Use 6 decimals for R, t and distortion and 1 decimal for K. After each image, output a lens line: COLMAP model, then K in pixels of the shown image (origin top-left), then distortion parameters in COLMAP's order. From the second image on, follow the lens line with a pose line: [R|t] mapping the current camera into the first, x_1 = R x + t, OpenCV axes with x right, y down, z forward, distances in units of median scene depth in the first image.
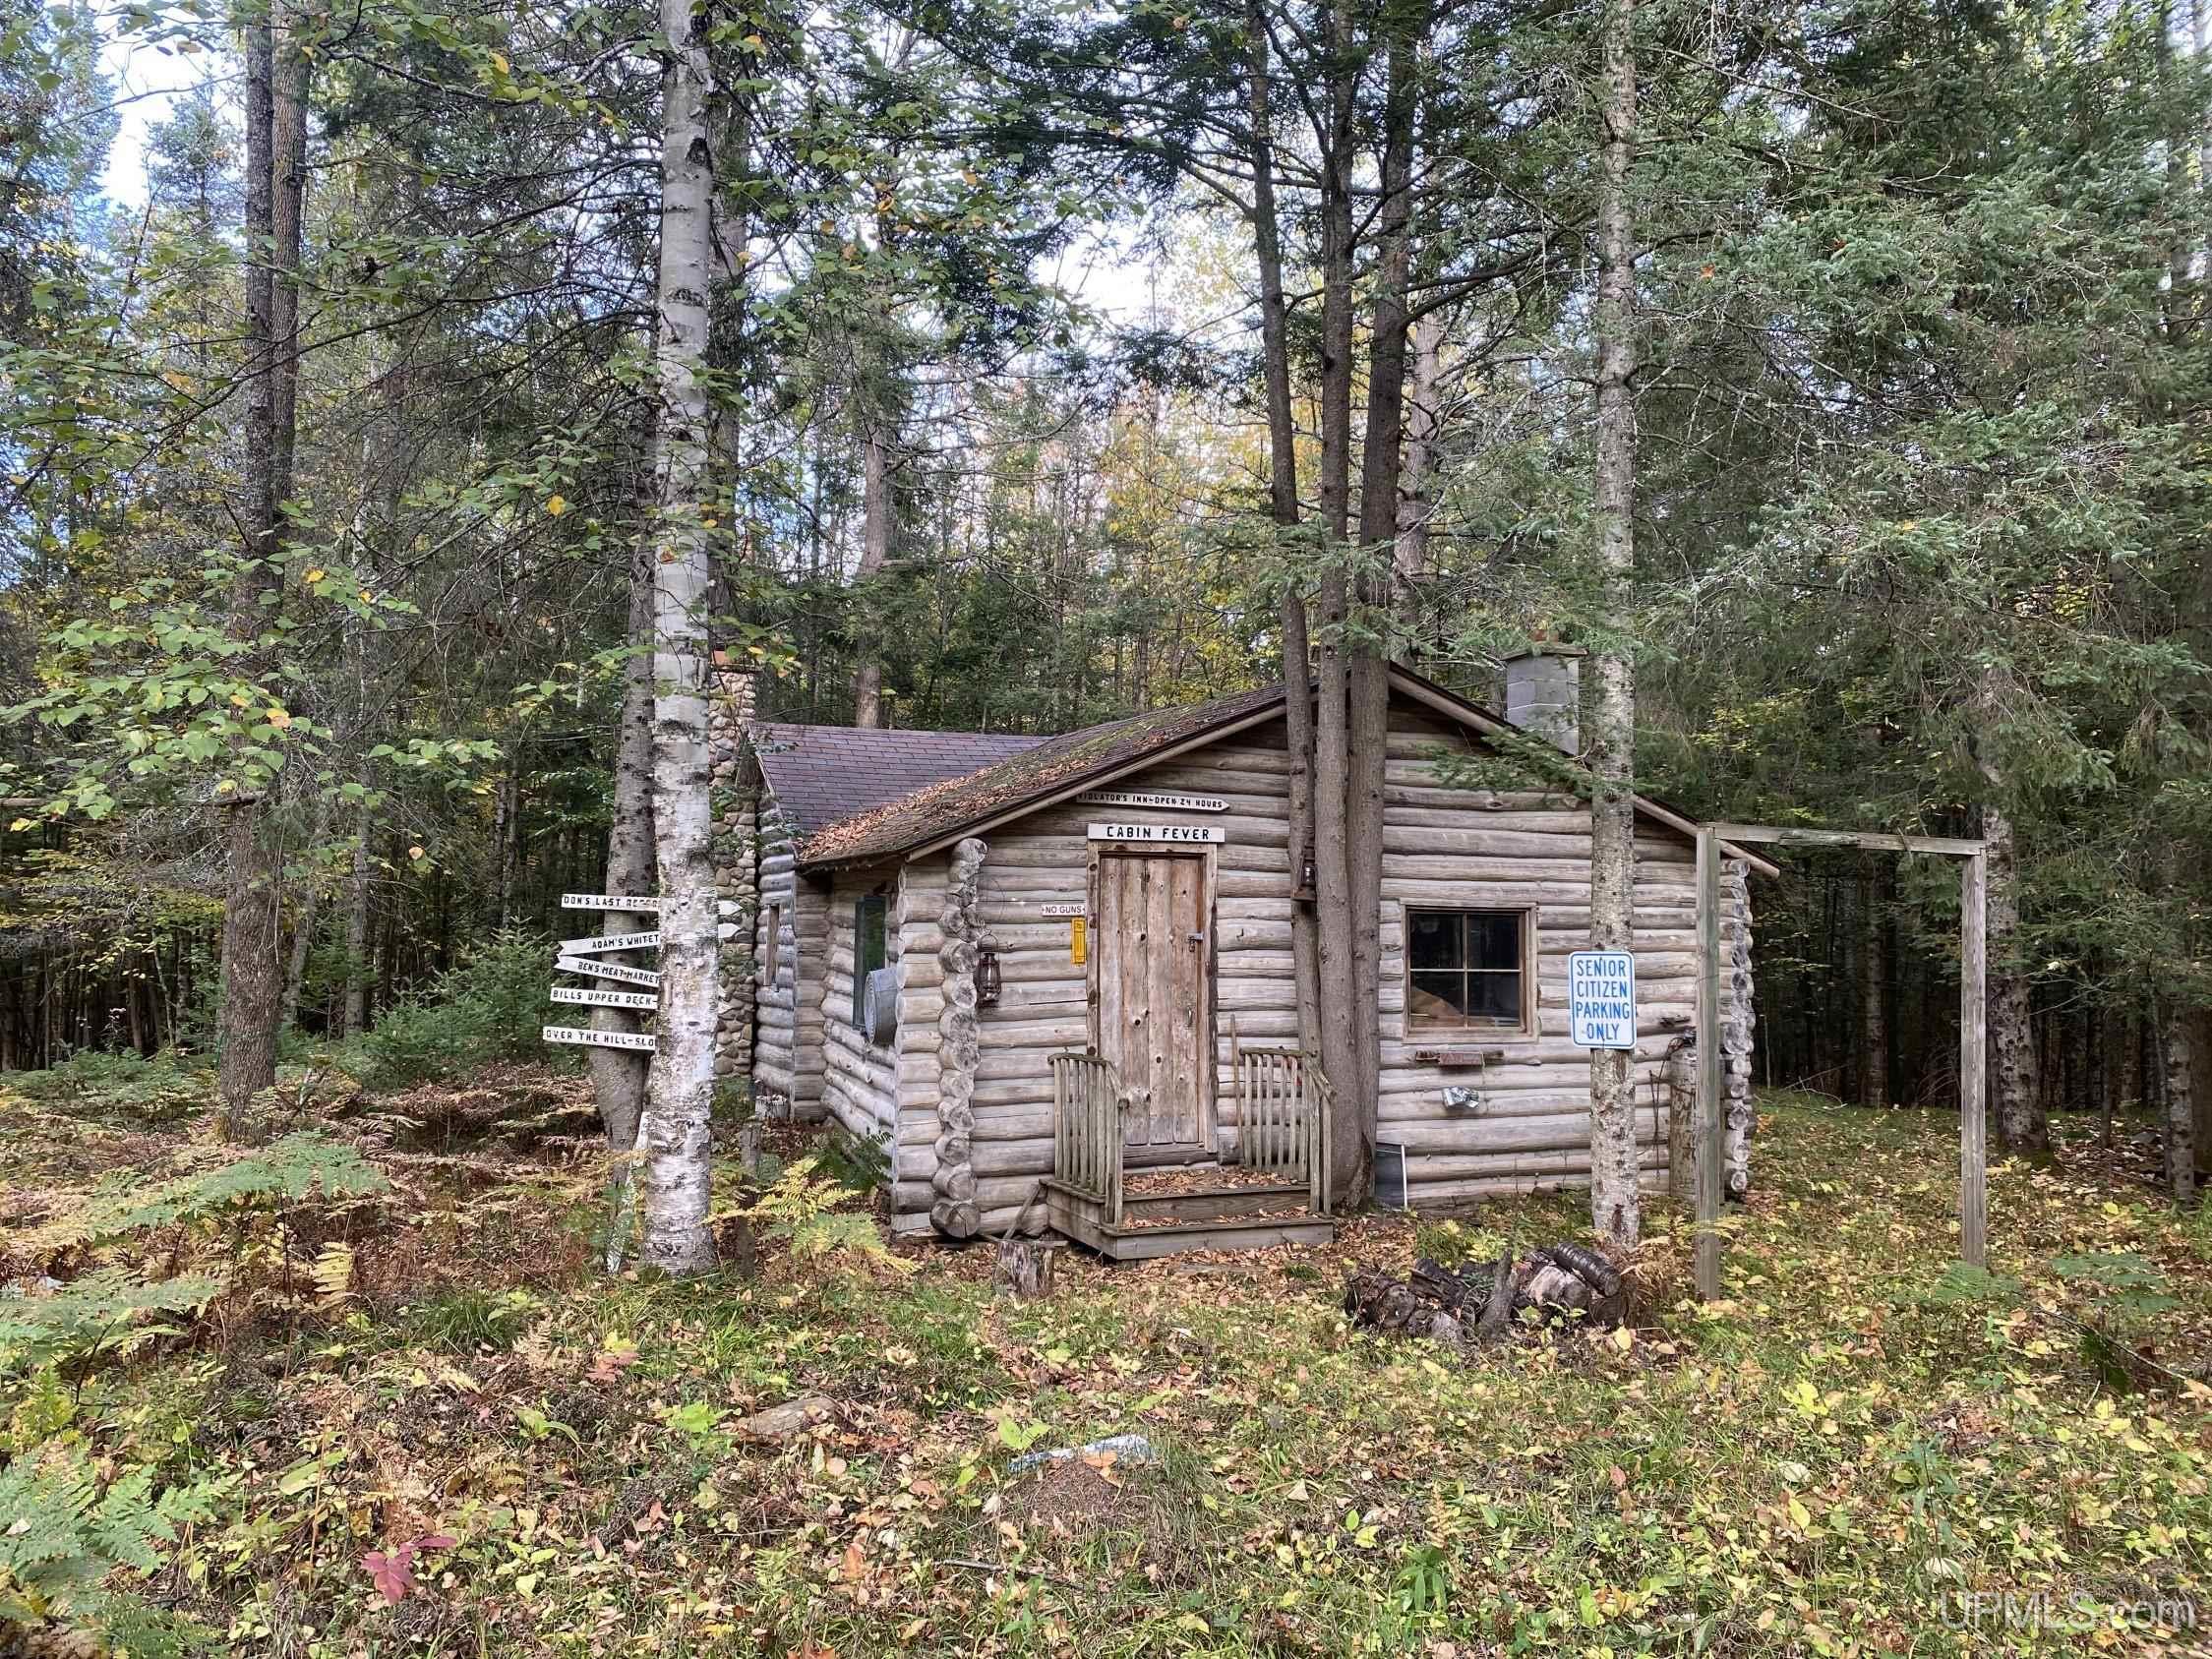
lens RADIAL K [[1693.2, 0, 1086.3], [0, 1693.2, 823.8], [0, 0, 1]] dist [0.048563, -0.061304]
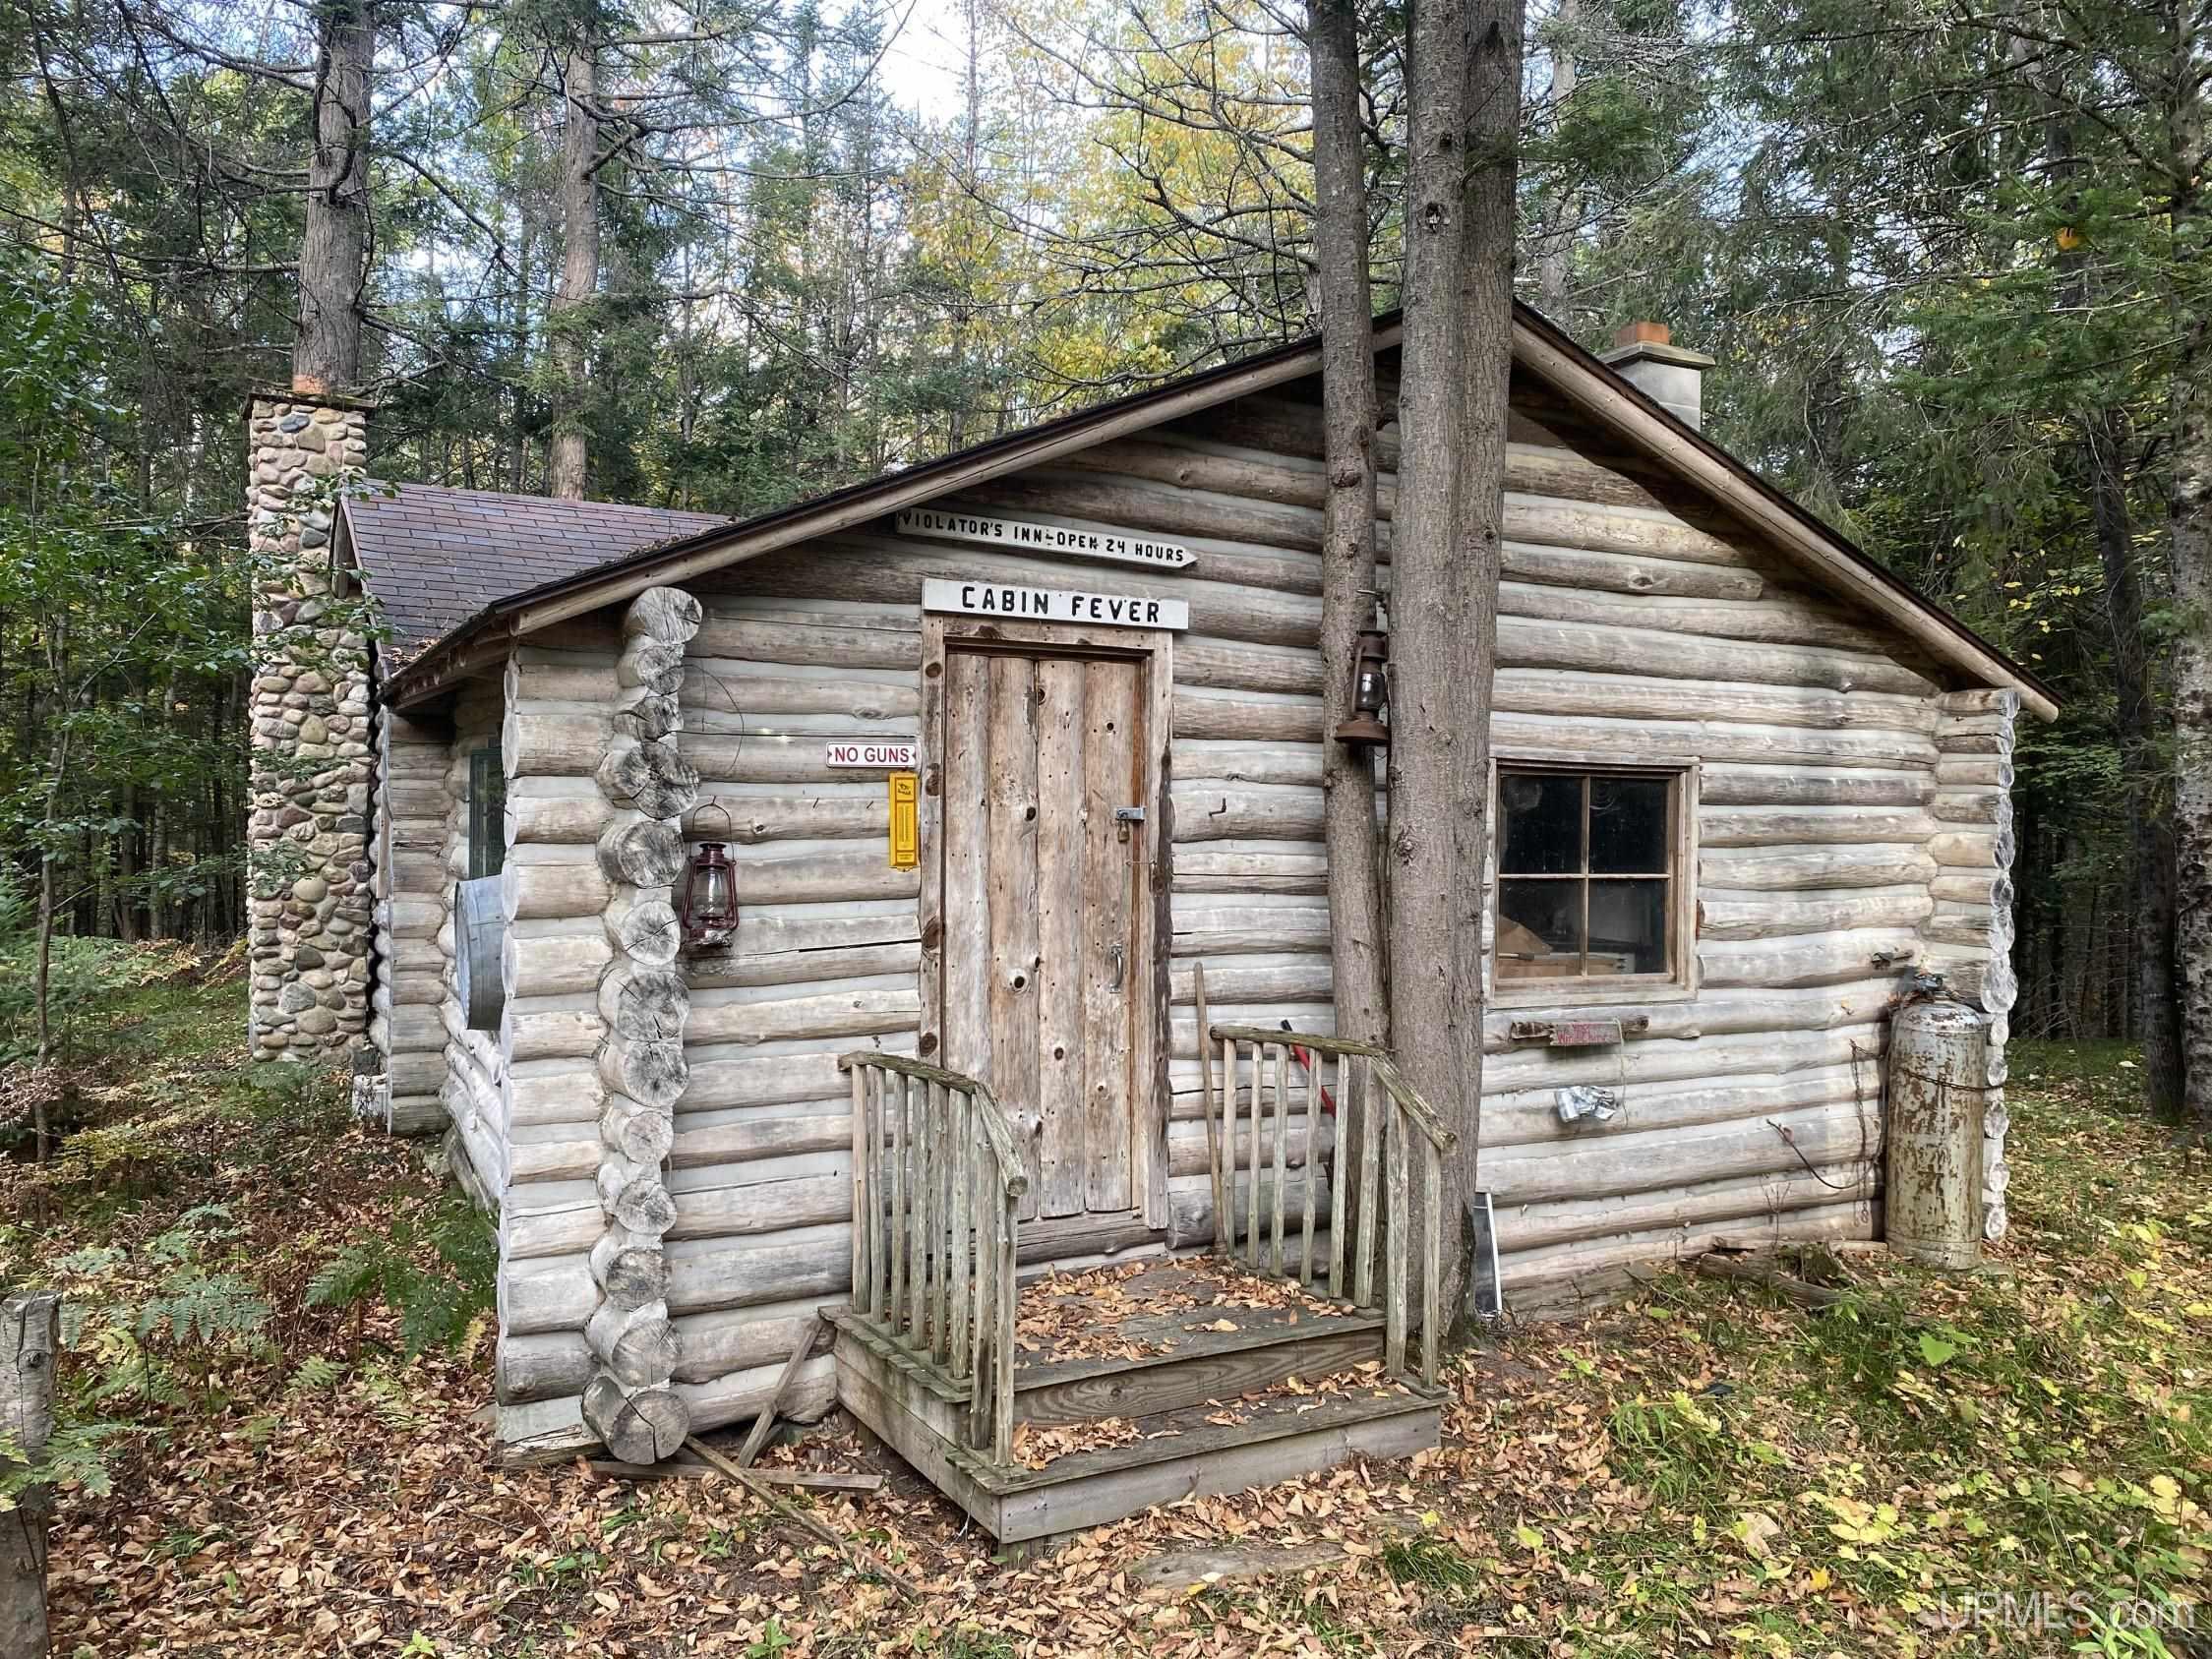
lens RADIAL K [[1693.2, 0, 1086.3], [0, 1693.2, 823.8], [0, 0, 1]] dist [0.048563, -0.061304]
pose [[0.993041, 0.003214, 0.117727, -0.009297], [-0.010566, 0.998028, 0.061879, 0.038376], [-0.117296, -0.062693, 0.991116, 0.493963]]
